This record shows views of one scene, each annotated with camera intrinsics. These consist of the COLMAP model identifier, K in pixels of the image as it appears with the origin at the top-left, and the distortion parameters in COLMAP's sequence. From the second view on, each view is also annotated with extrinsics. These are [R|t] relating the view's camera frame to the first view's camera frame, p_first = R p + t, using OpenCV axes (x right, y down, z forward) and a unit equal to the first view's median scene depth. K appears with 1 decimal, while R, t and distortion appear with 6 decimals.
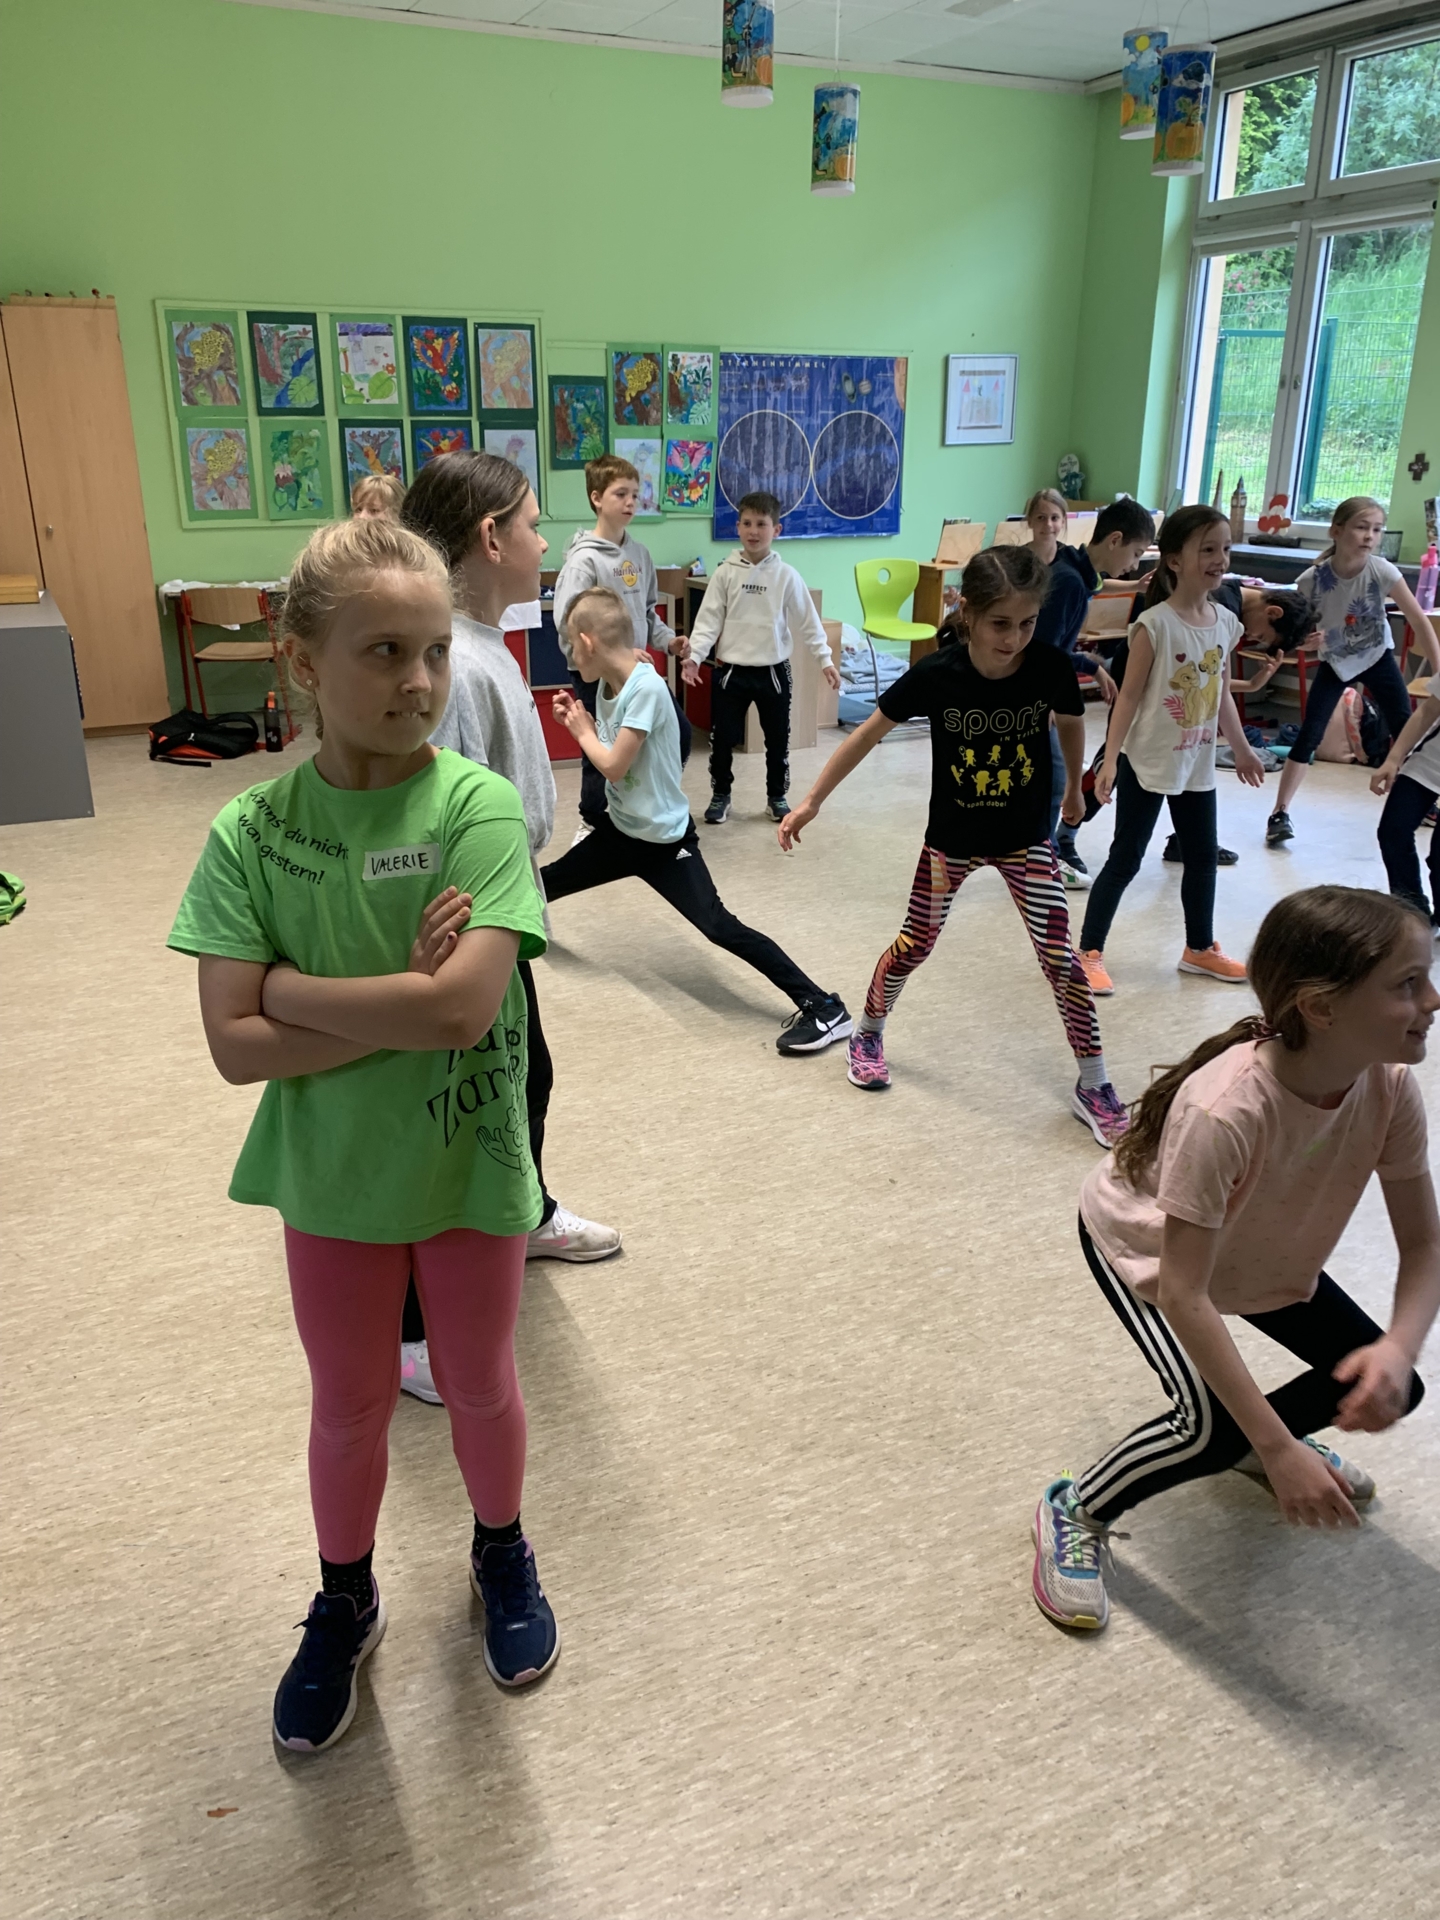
lens RADIAL K [[1515.4, 0, 720.0], [0, 1515.4, 960.0], [0, 0, 1]] dist [0.015079, -0.014740]
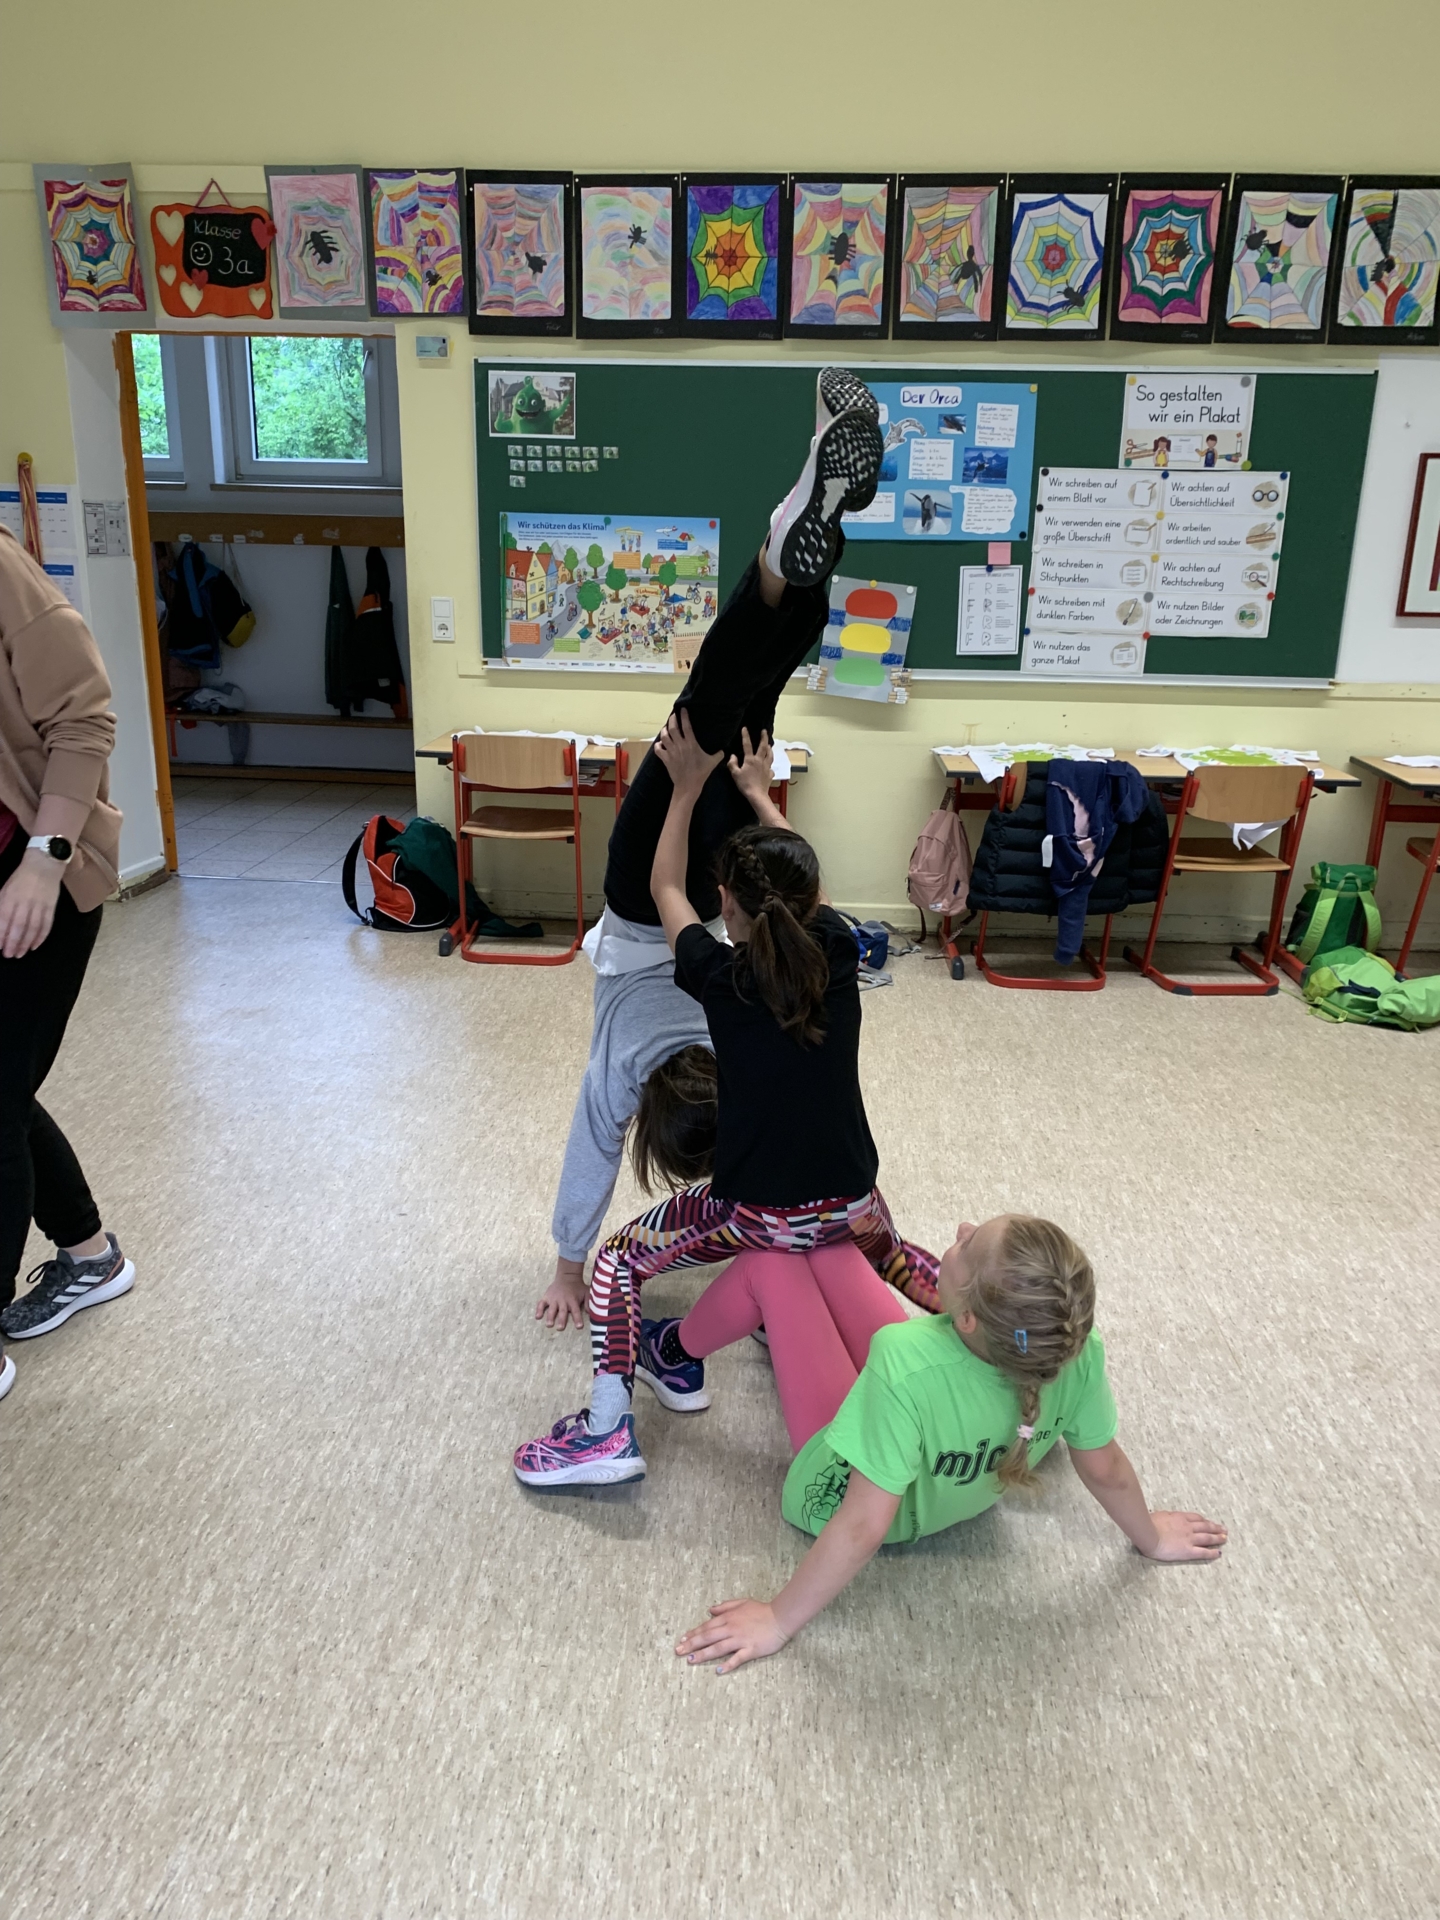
lens RADIAL K [[1515.4, 0, 720.0], [0, 1515.4, 960.0], [0, 0, 1]] dist [0.015079, -0.014740]
pose [[-0.477245, 0.254699, -0.841050, 0.655791], [-0.318301, 0.841985, 0.435598, -0.410728], [0.819098, 0.475594, -0.320762, 1.103526]]
